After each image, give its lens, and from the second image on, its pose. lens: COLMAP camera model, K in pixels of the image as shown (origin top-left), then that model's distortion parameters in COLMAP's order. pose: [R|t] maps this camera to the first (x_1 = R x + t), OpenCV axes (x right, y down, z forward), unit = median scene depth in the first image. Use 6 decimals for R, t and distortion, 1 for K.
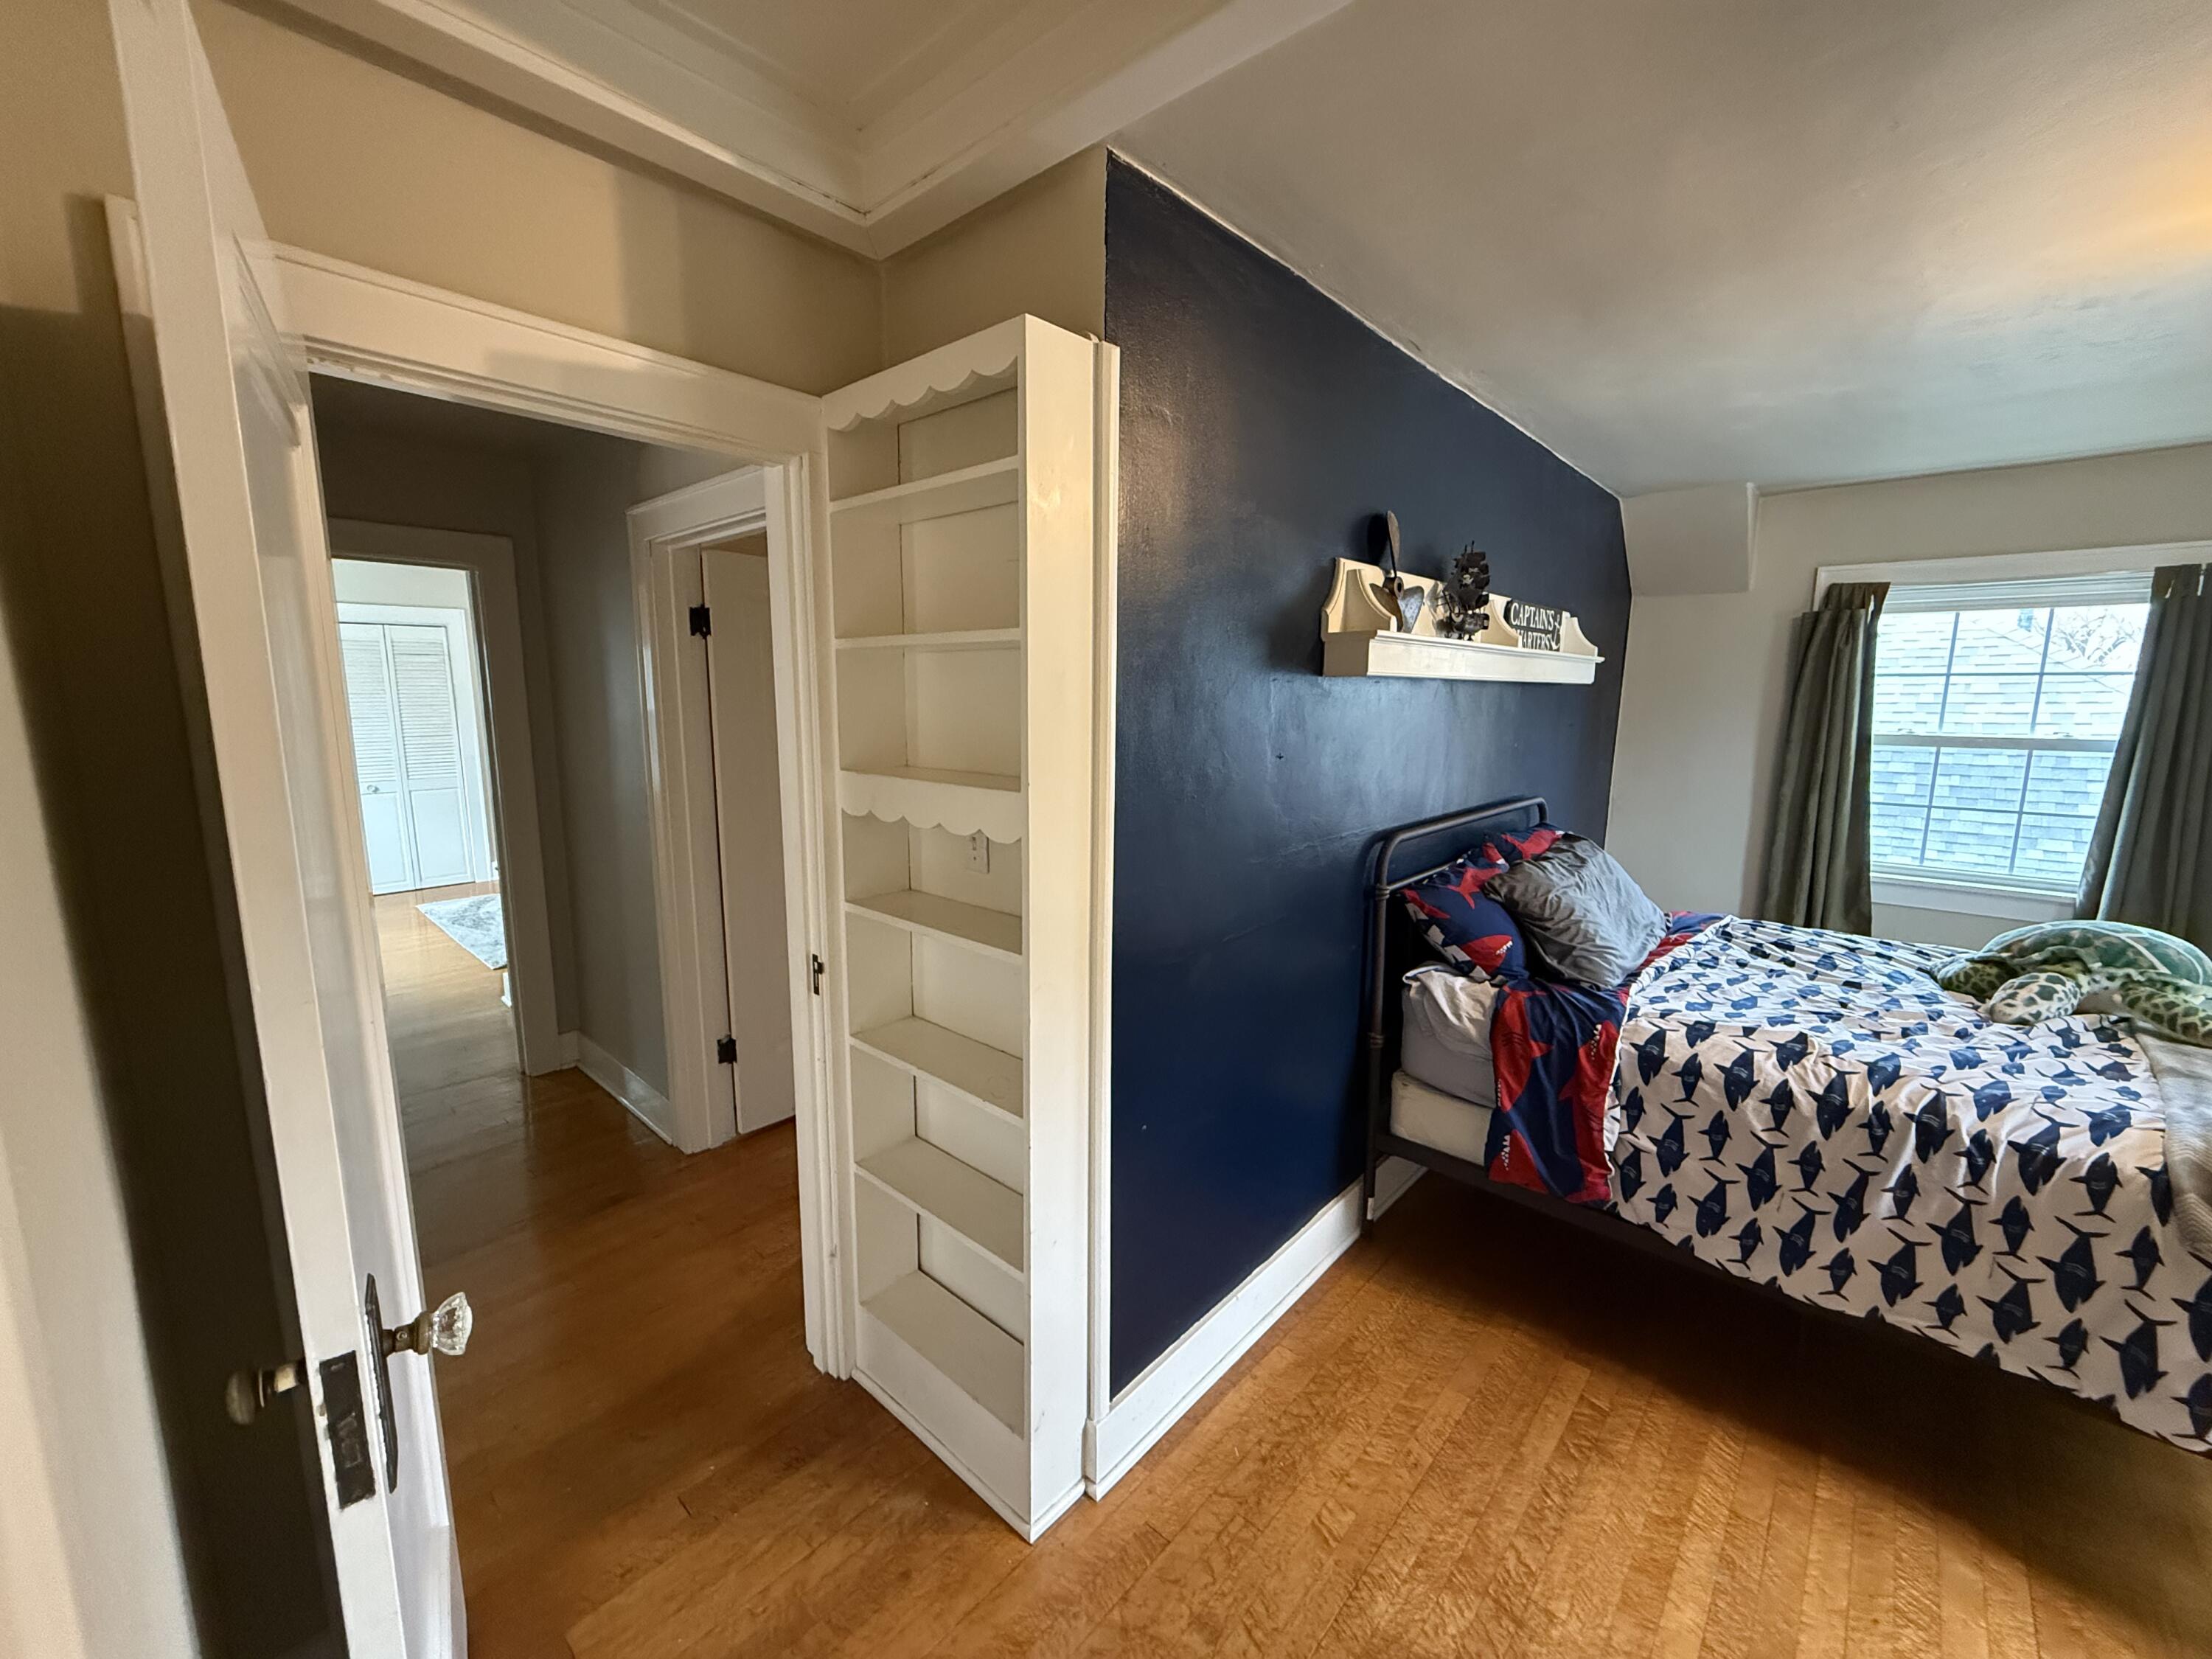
lens RADIAL K [[878.7, 0, 1103.2], [0, 878.7, 828.1], [0, 0, 1]] dist [0.001654, -0.000341]
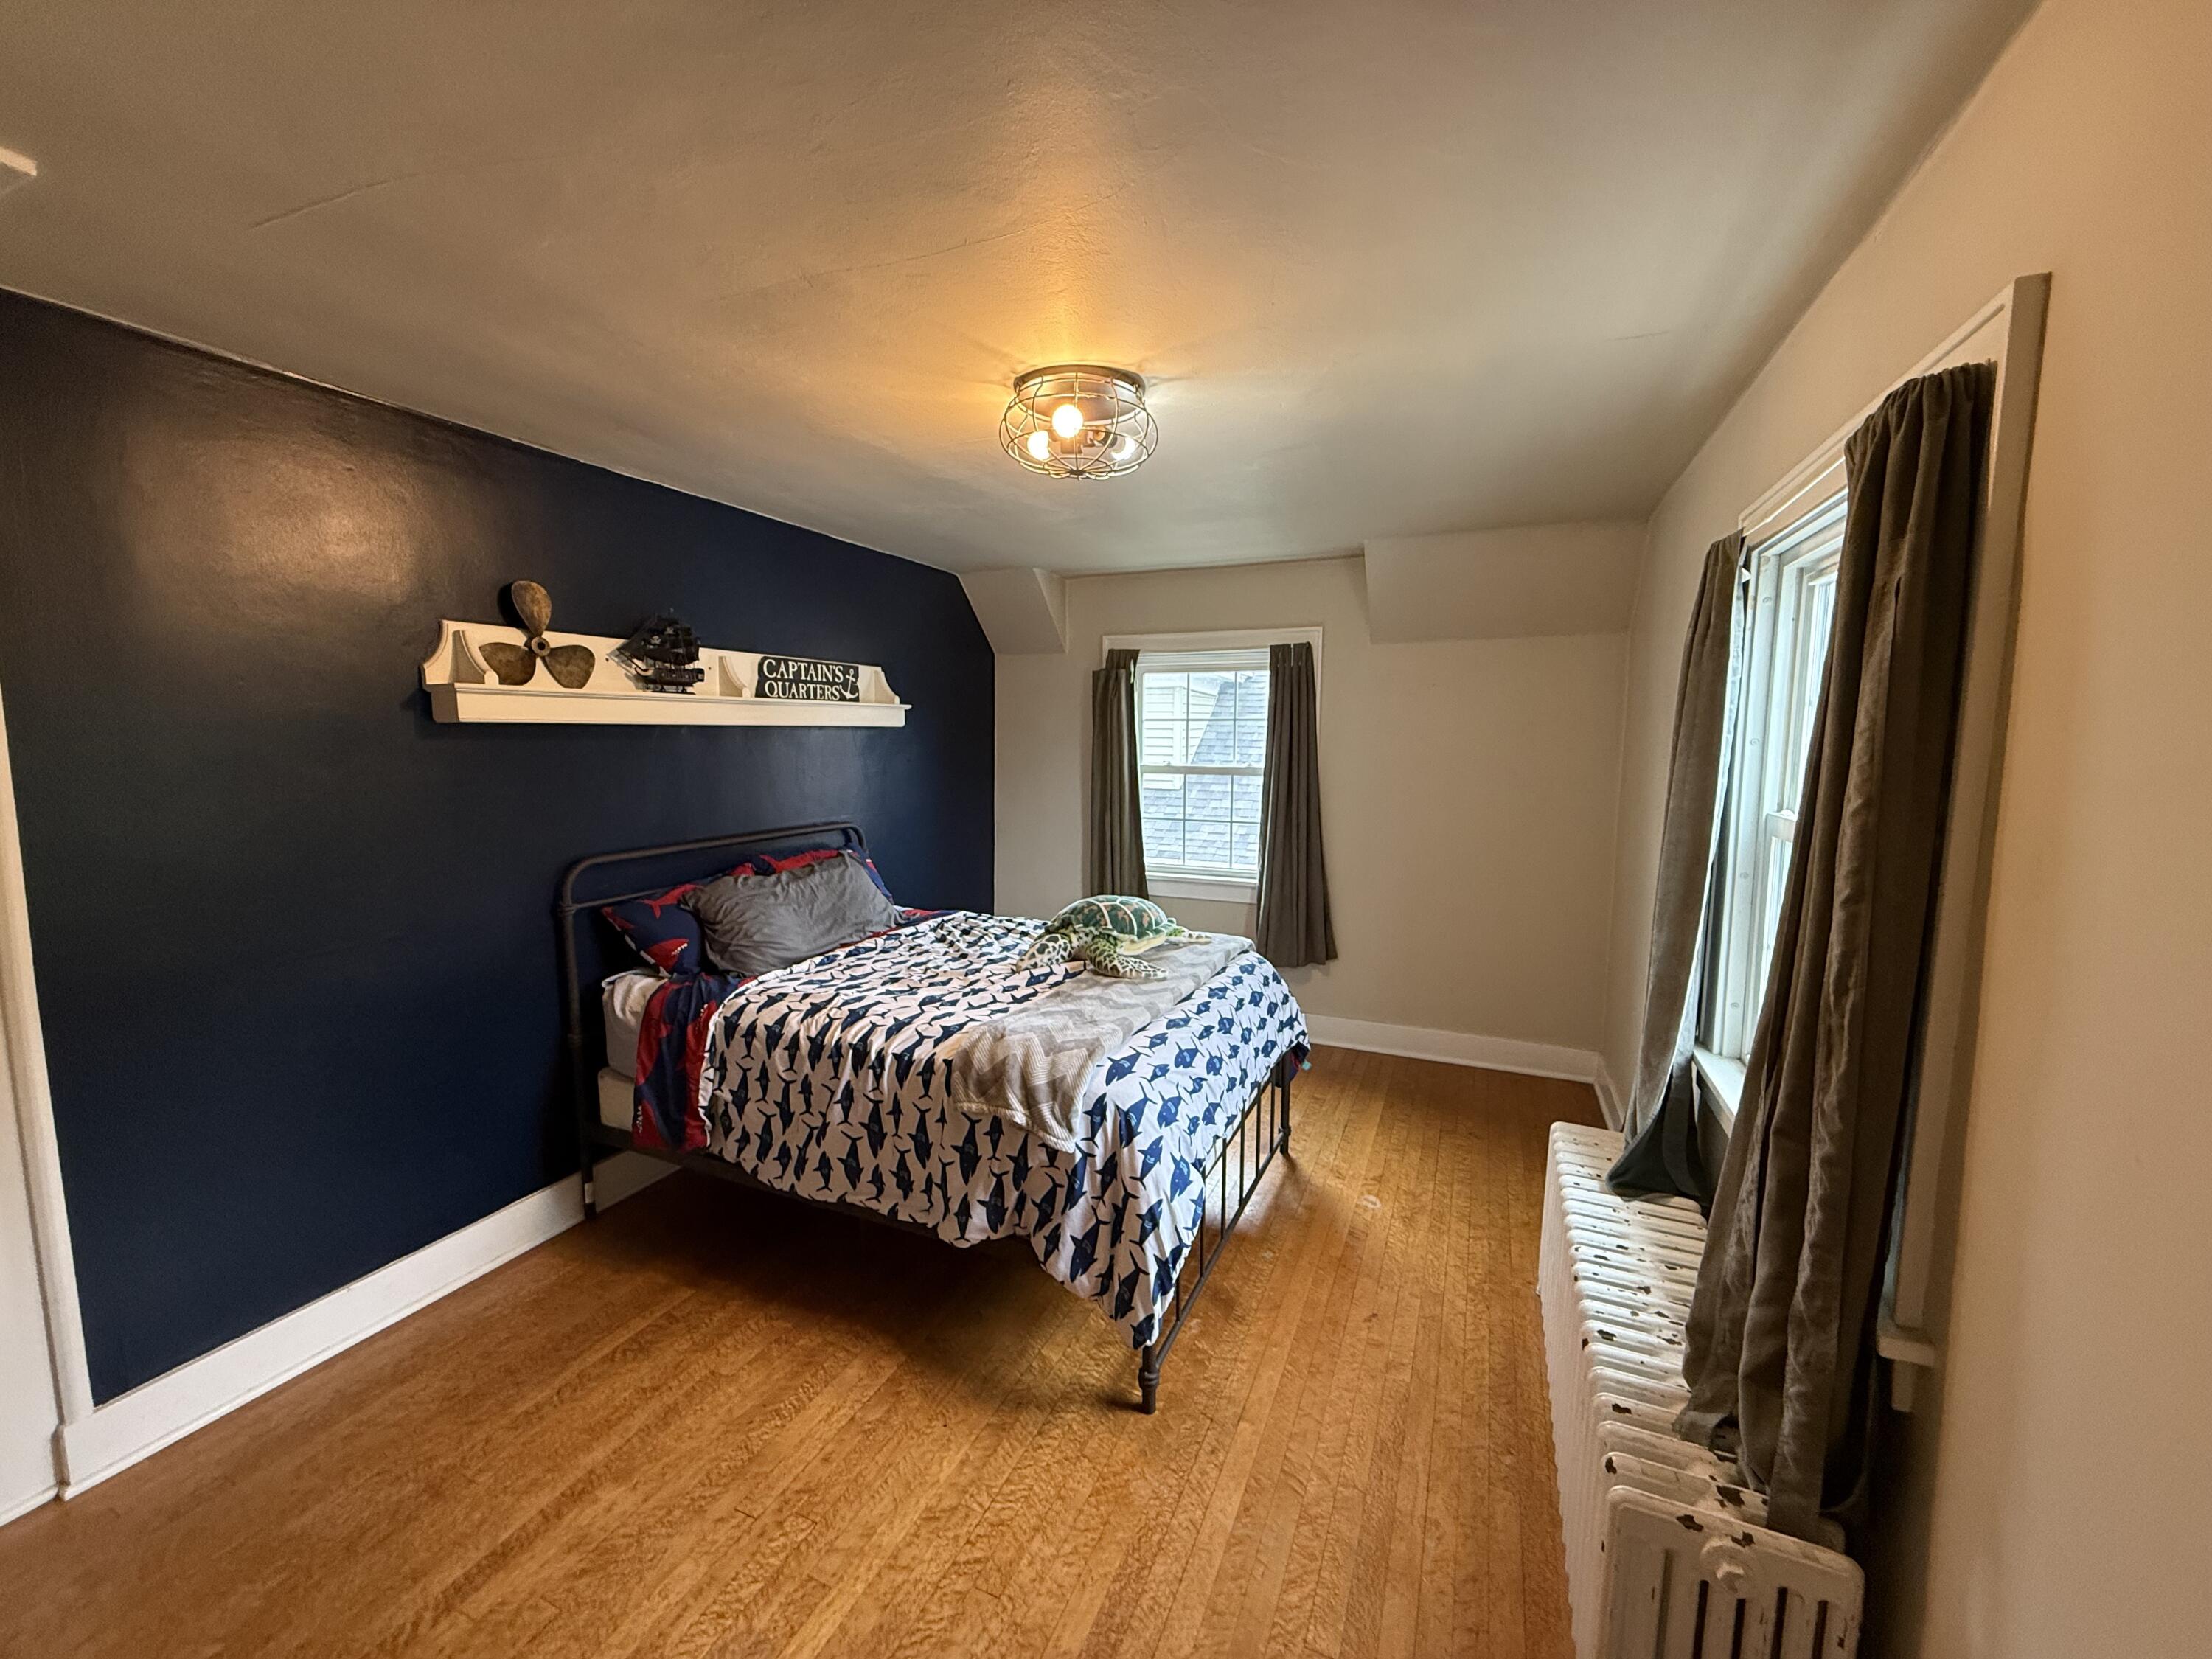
lens RADIAL K [[878.7, 0, 1103.2], [0, 878.7, 828.1], [0, 0, 1]] dist [0.001654, -0.000341]
pose [[0.950390, -0.036387, 0.308926, 0.757359], [0.050418, 0.998022, -0.037556, 0.054924], [-0.306948, 0.051269, 0.950344, -0.367331]]
